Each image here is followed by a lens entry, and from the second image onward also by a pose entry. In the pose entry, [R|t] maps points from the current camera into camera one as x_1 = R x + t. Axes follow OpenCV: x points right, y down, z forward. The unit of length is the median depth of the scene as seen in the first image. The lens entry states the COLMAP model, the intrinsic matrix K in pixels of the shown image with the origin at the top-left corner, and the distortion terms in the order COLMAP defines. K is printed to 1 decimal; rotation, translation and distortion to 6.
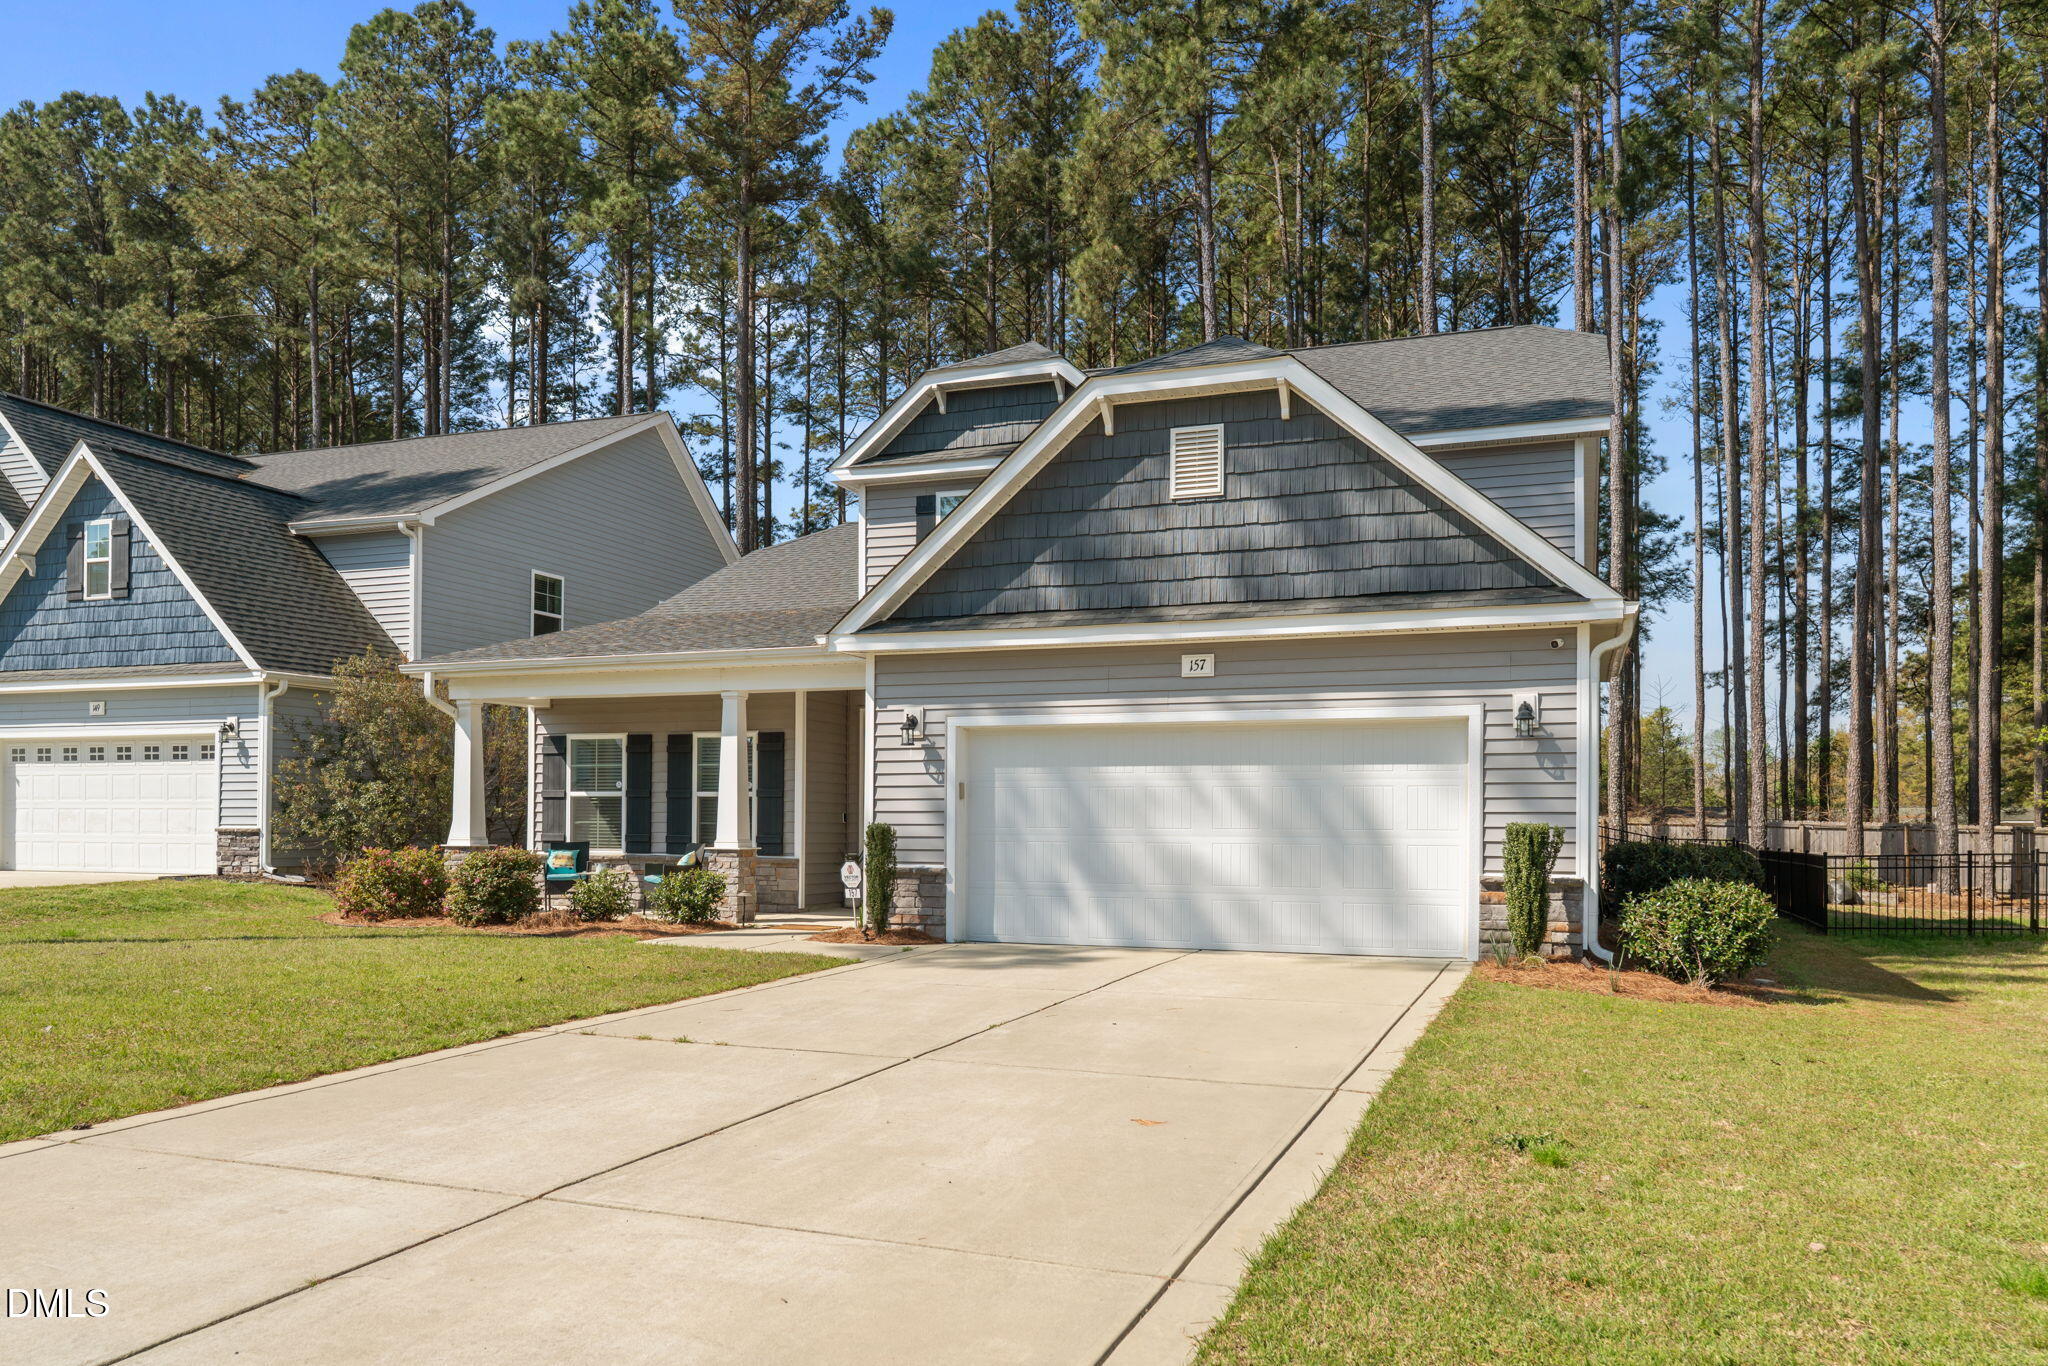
lens RADIAL K [[1373.2, 0, 952.4], [0, 1373.2, 808.8], [0, 0, 1]] dist [0.002569, -0.003230]
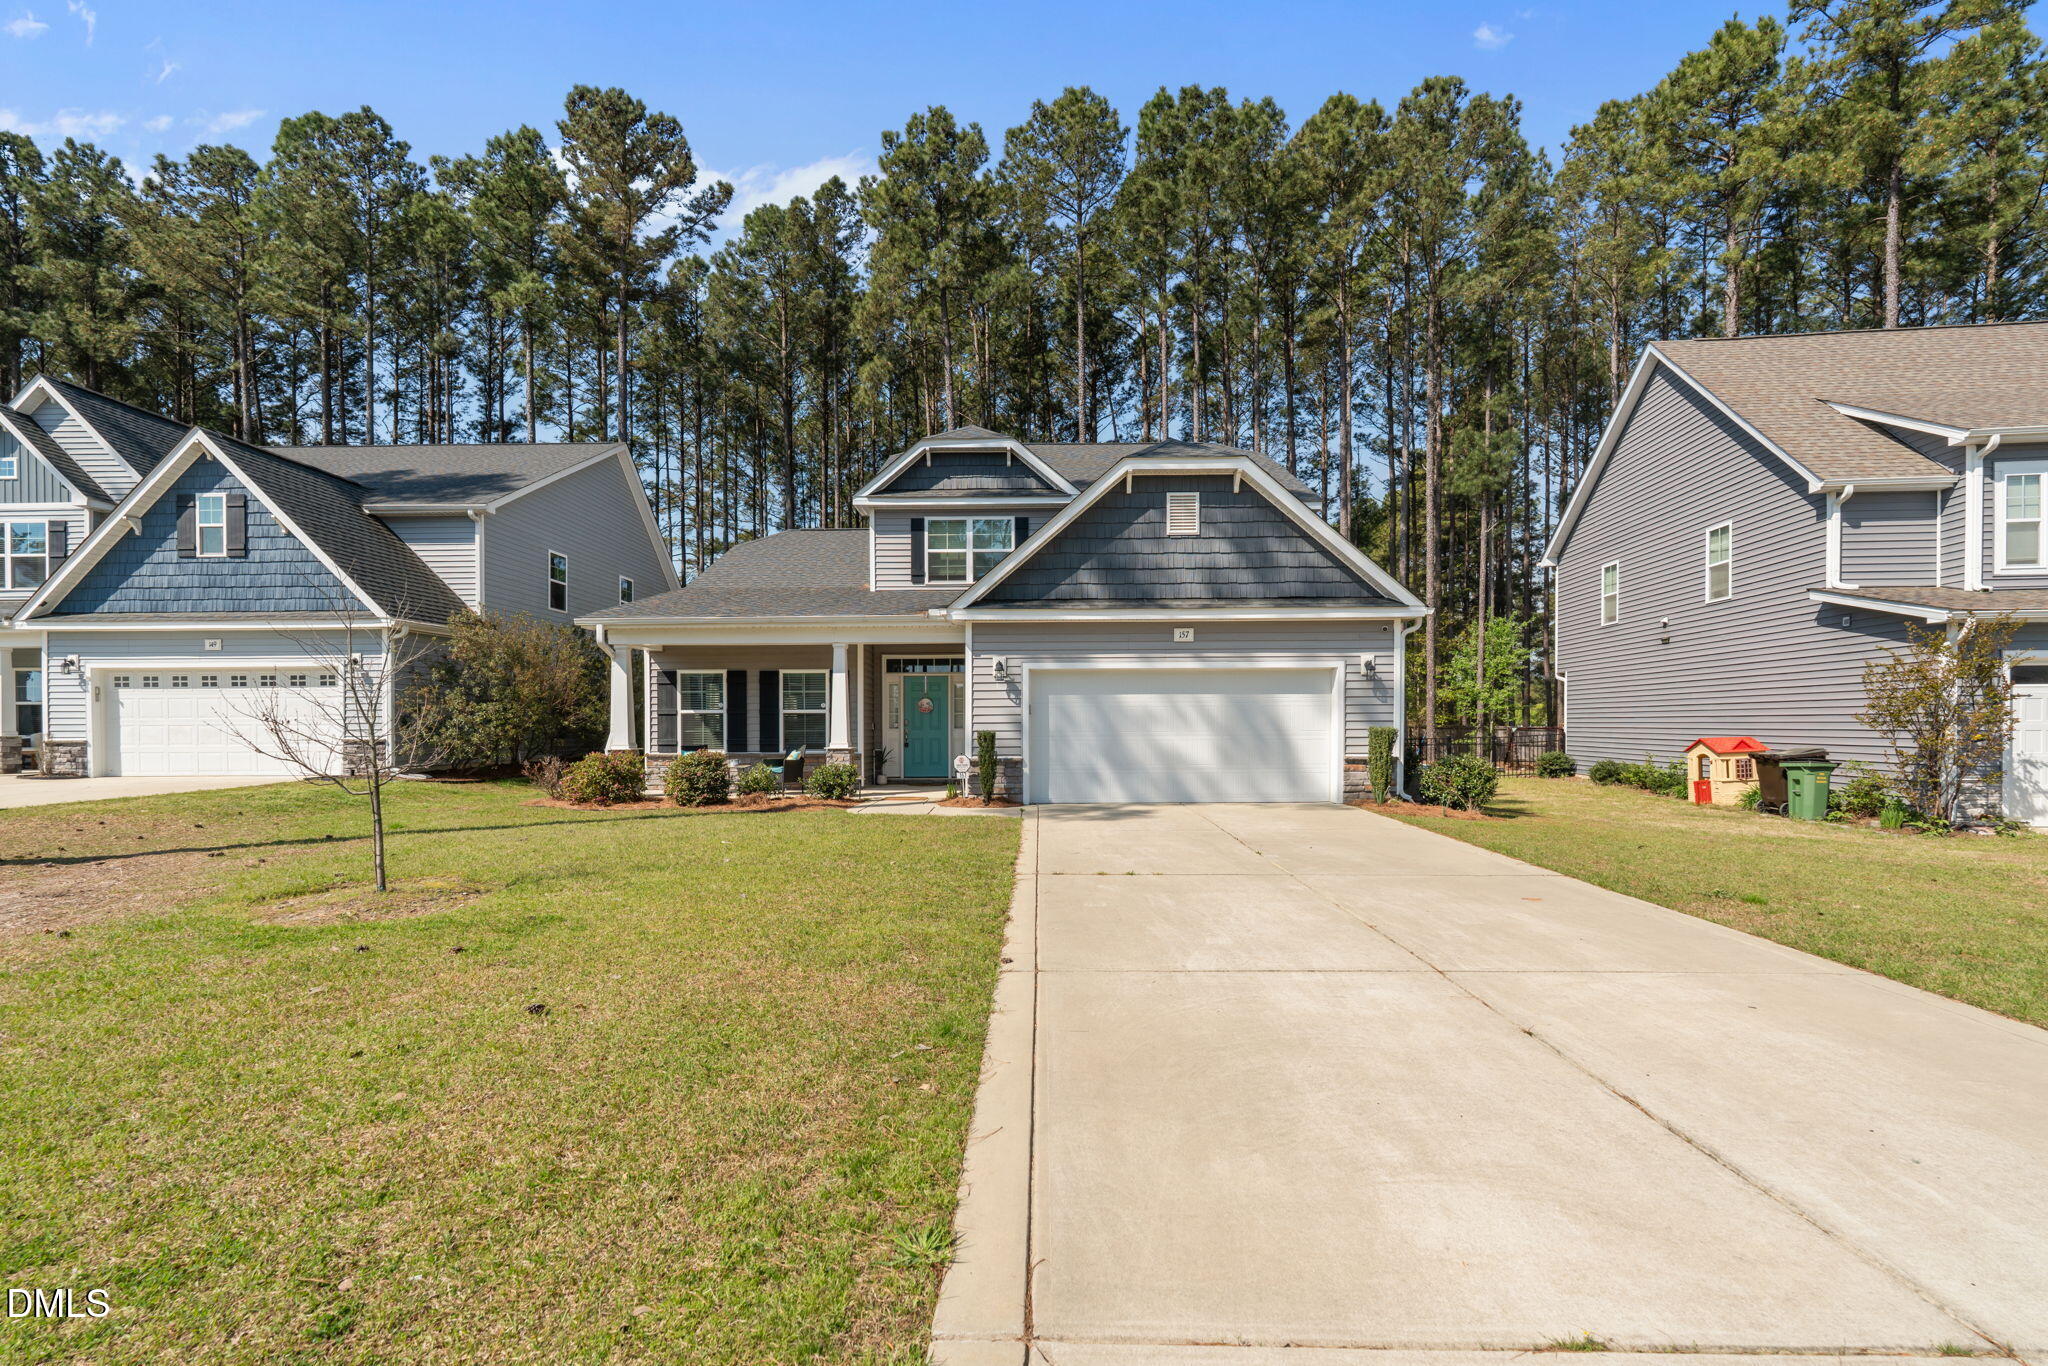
lens RADIAL K [[860.3, 0, 956.6], [0, 860.3, 739.2], [0, 0, 1]] dist [-0.010489, 0.000472]
pose [[0.946882, -0.015542, 0.321204, -0.292423], [0.006828, 0.999578, 0.028237, -0.005481], [-0.321508, -0.024544, 0.946589, 0.057822]]
